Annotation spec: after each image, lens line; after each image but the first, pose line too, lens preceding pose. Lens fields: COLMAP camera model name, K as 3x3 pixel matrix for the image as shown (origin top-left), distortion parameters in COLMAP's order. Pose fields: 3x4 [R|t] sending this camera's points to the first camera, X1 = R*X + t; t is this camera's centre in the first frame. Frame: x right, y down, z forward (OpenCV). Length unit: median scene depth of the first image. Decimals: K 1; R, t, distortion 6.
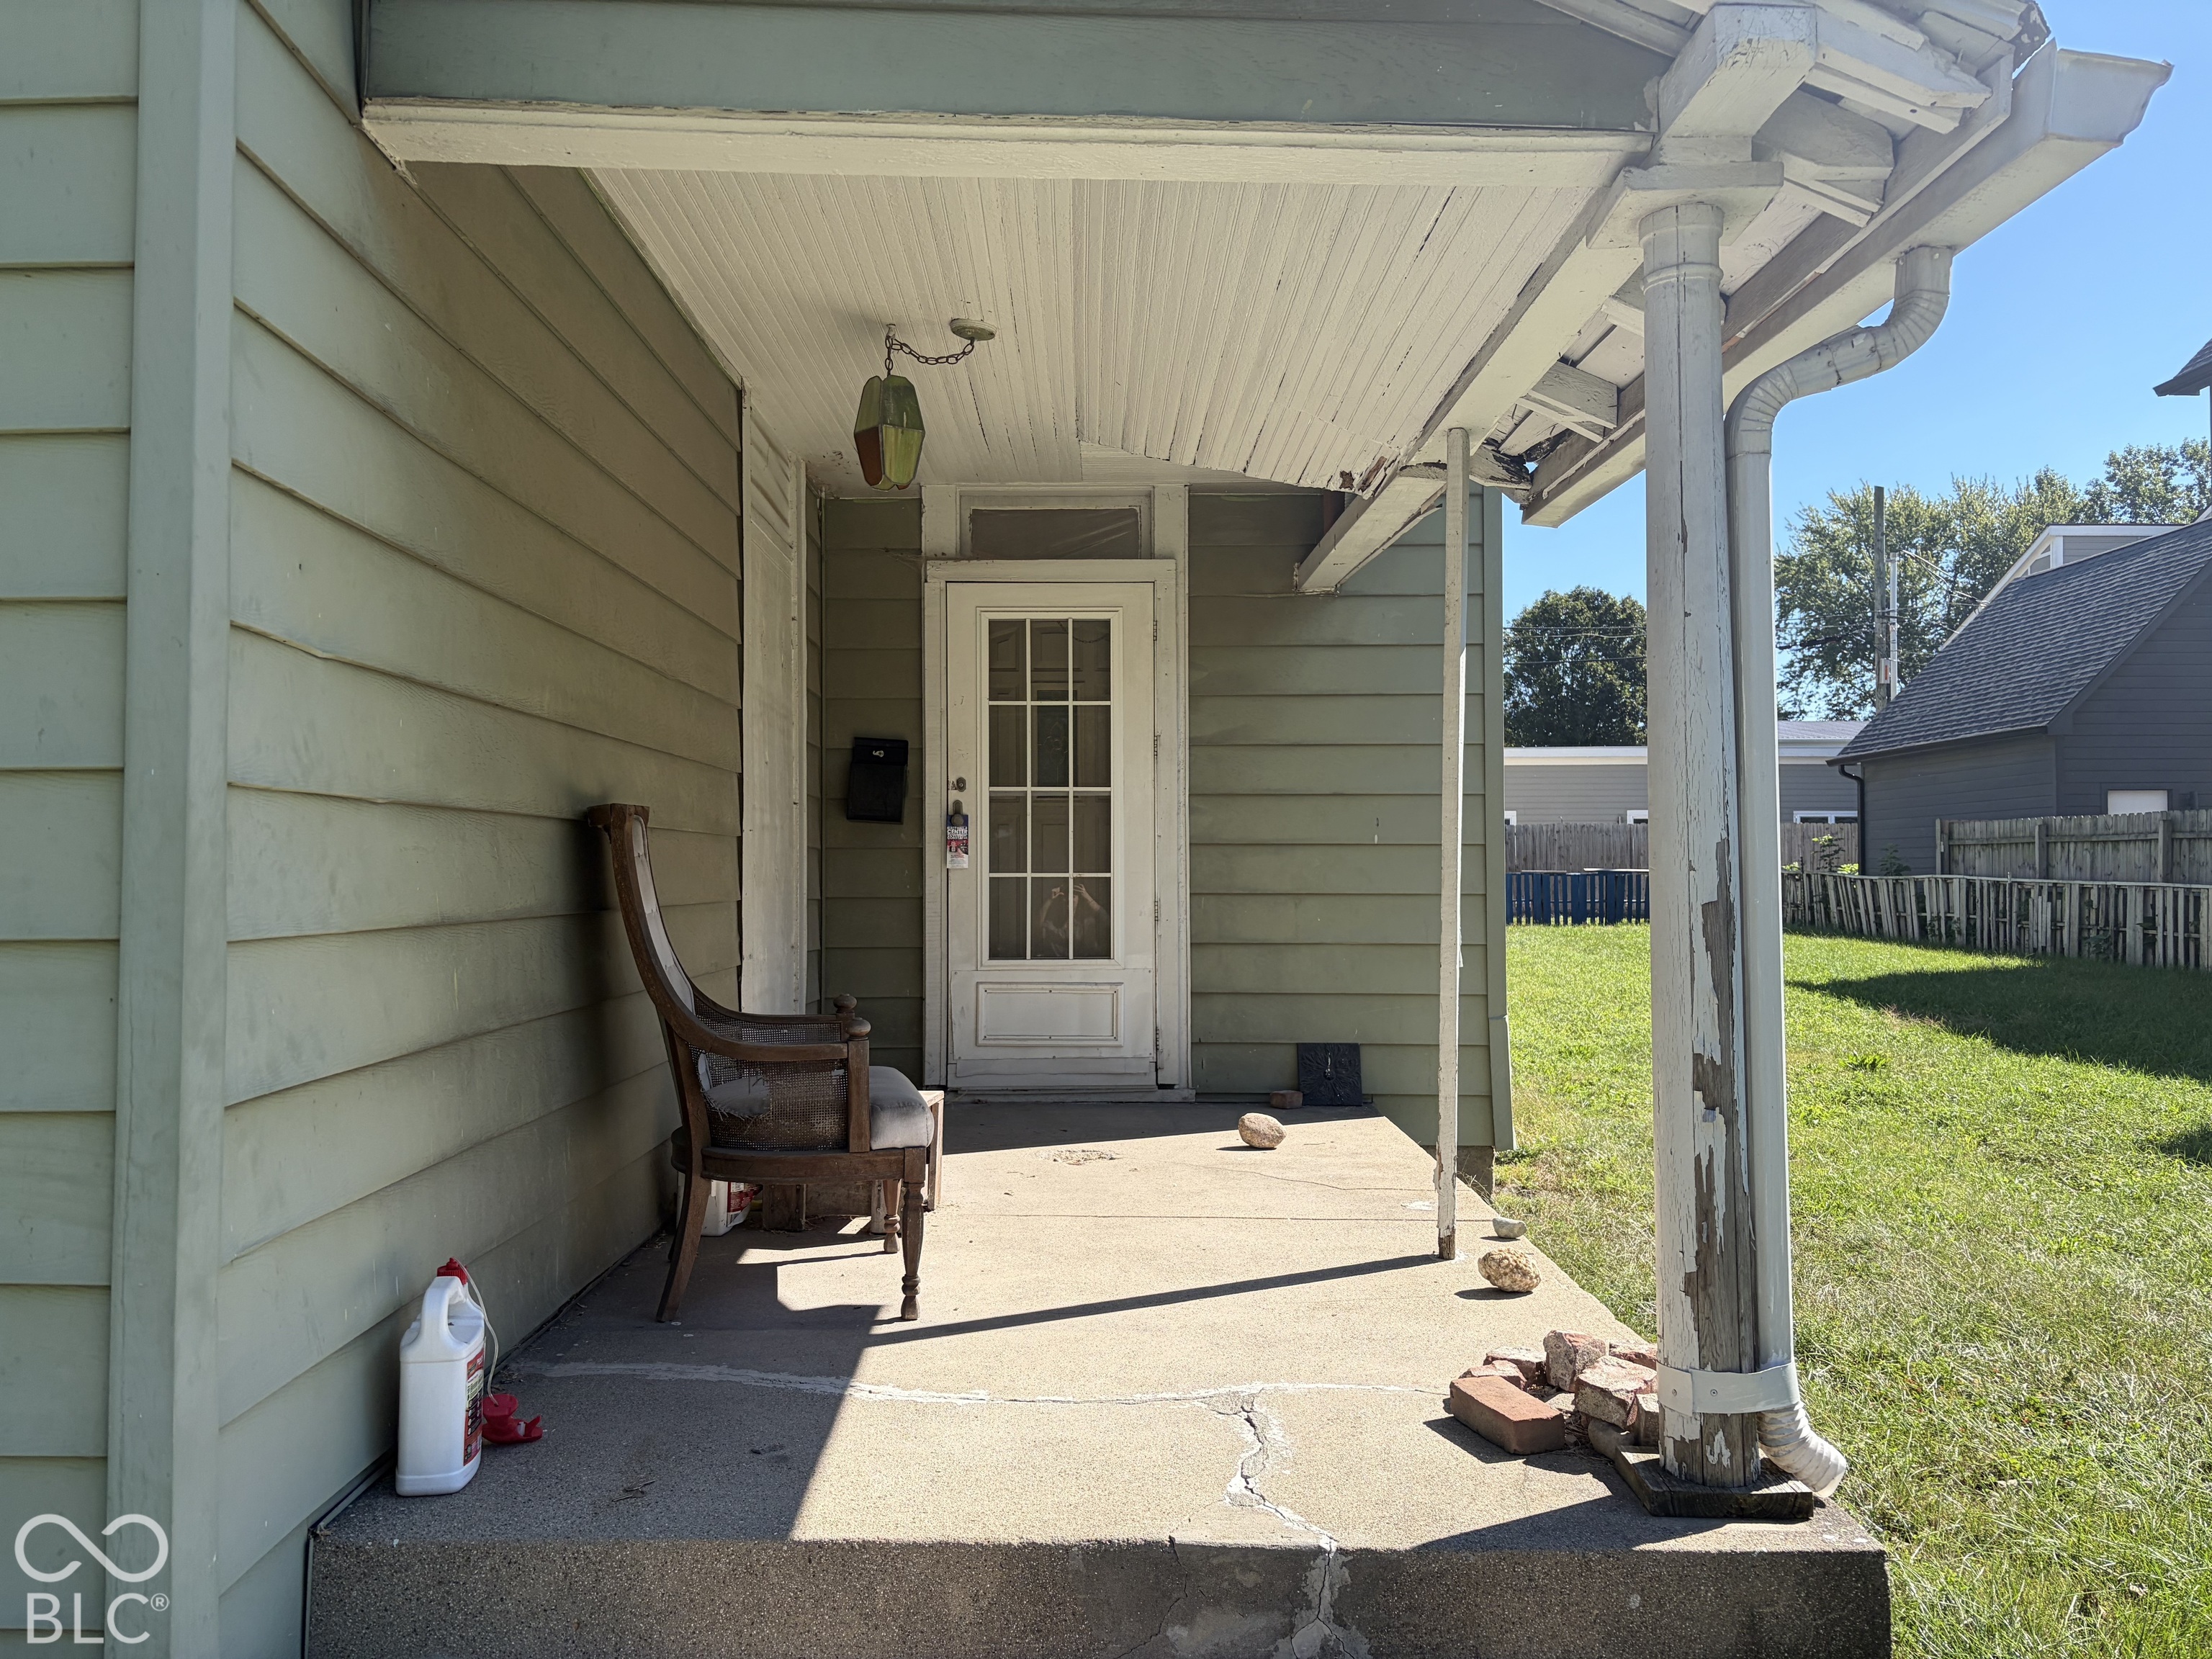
lens RADIAL K [[1668.7, 0, 1082.6], [0, 1668.7, 843.4], [0, 0, 1]] dist [0.047784, -0.051534]
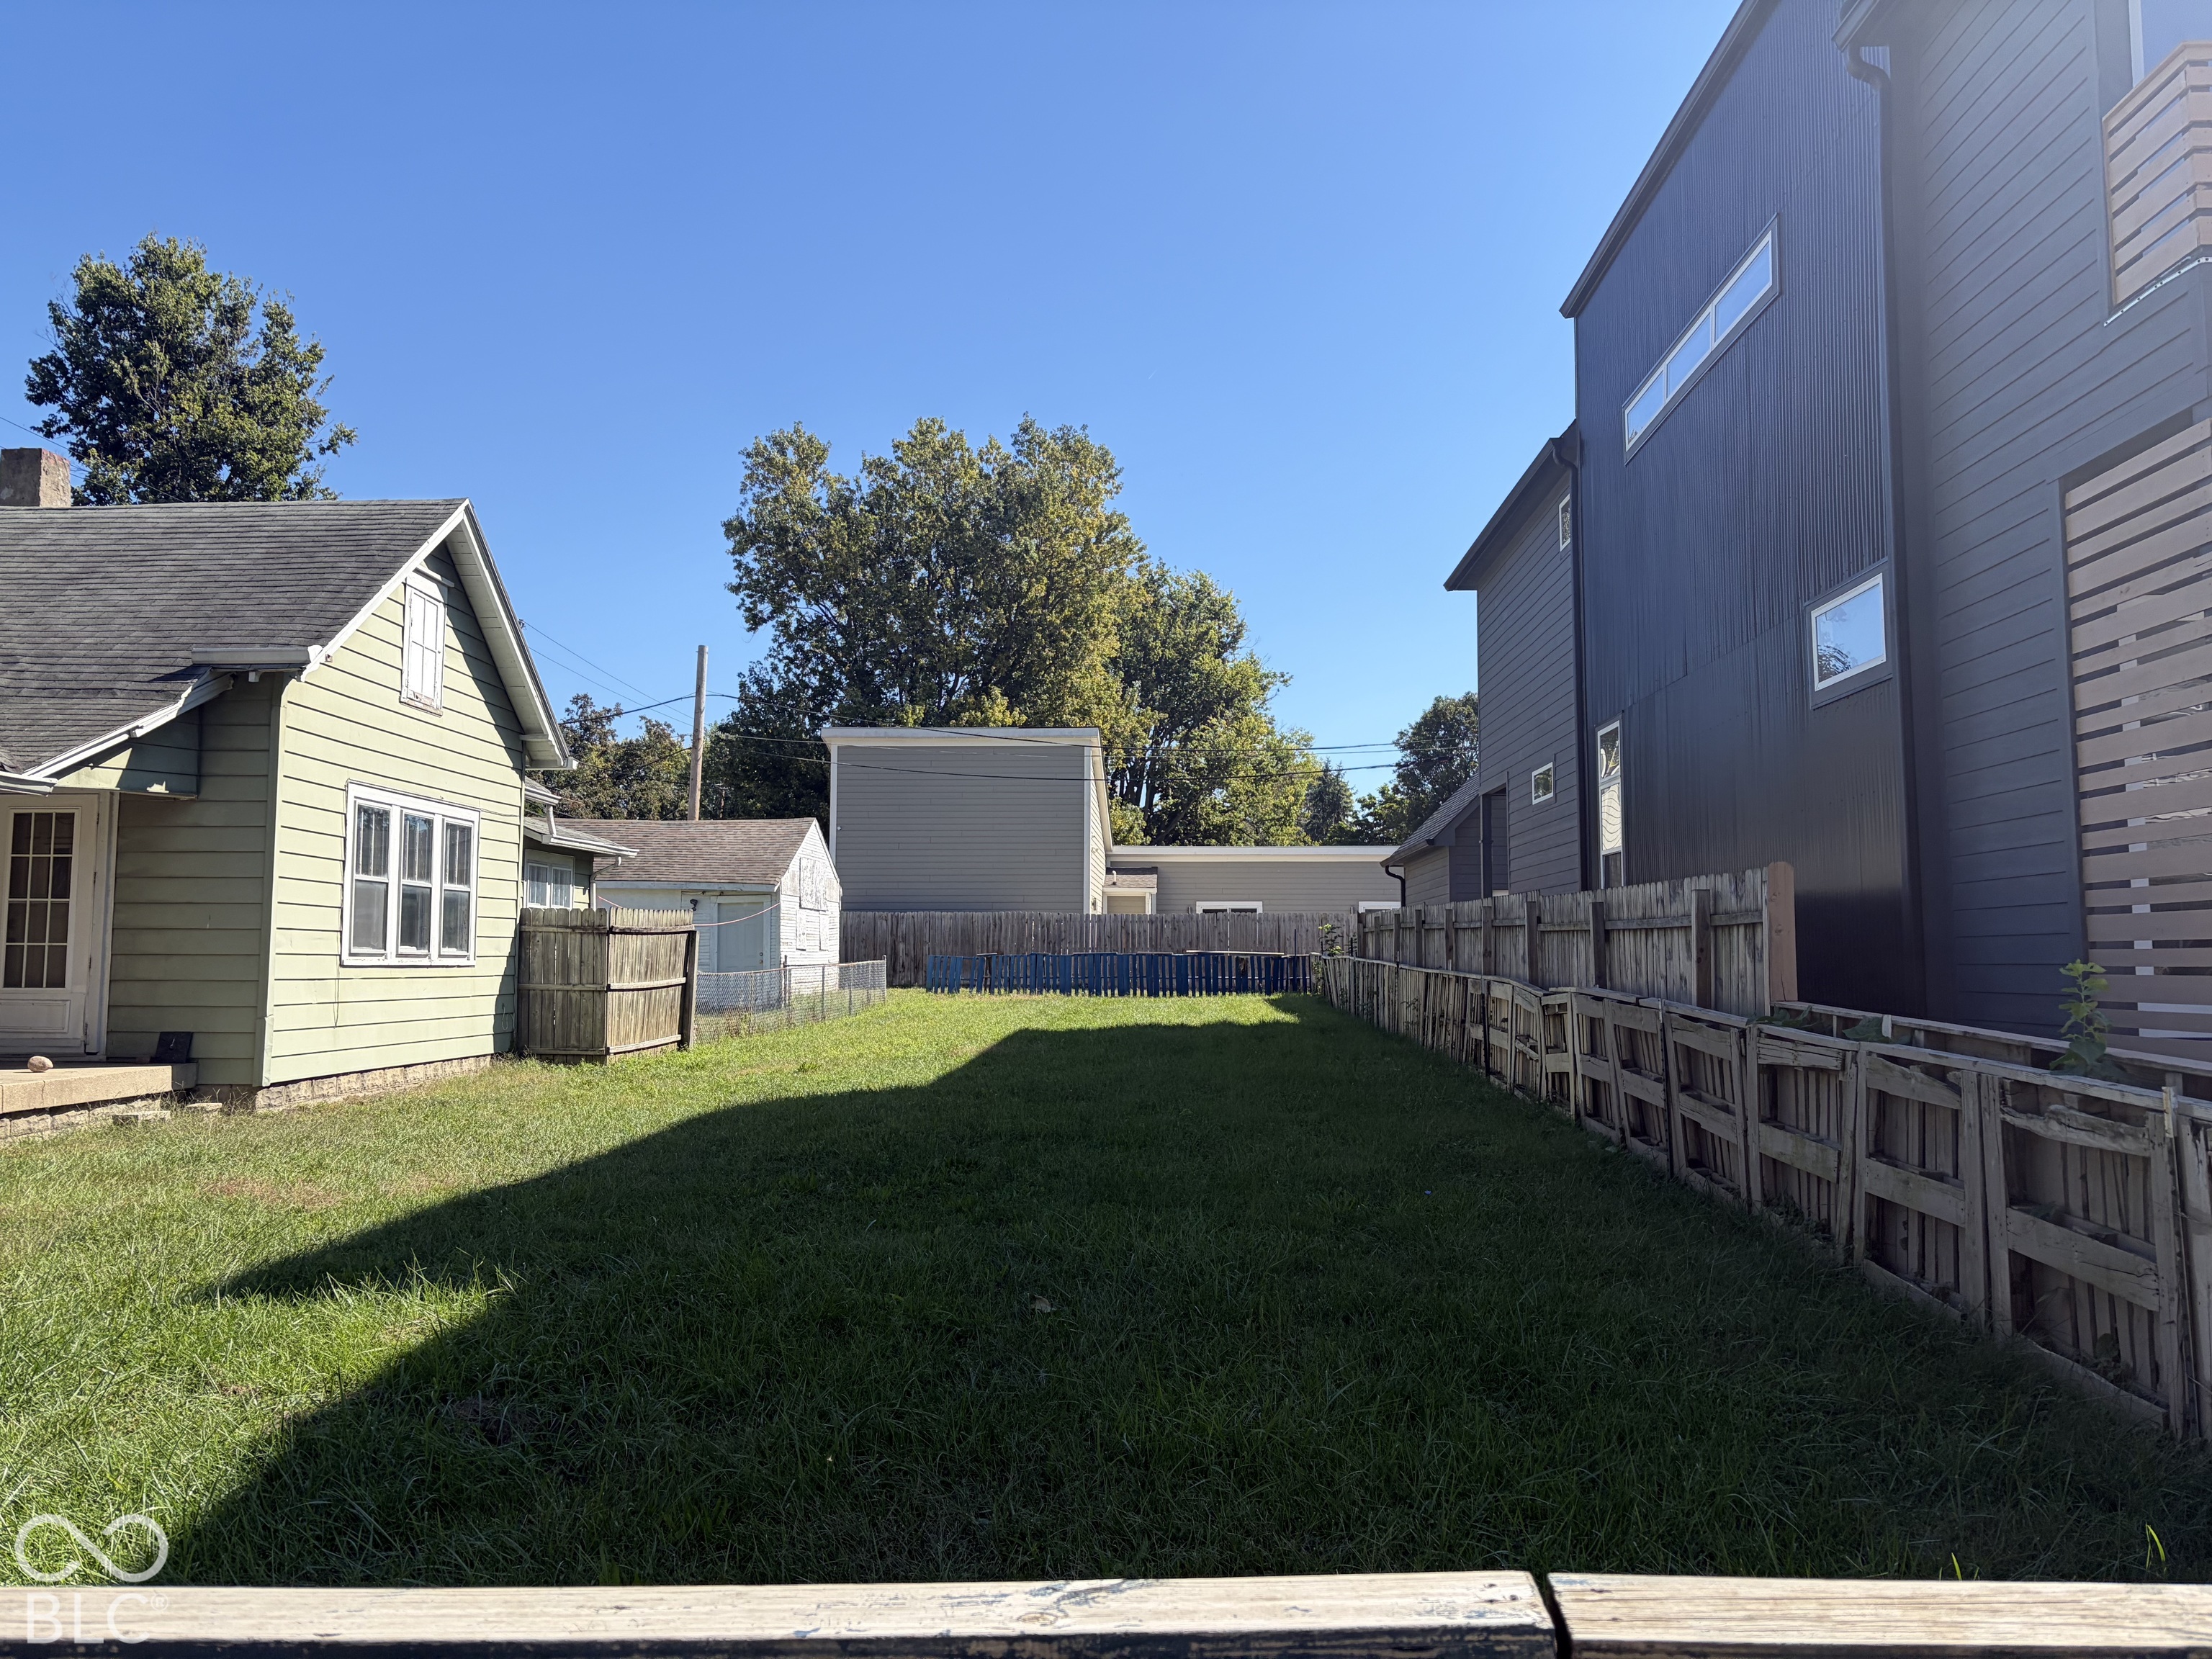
lens RADIAL K [[1668.7, 0, 1122.1], [0, 1668.7, 819.7], [0, 0, 1]] dist [0.047784, -0.051534]
pose [[0.999639, 0.000846, -0.026869, 1.301251], [-0.002616, 0.997822, -0.065906, 0.000359], [0.026755, 0.065952, 0.997464, -0.941154]]
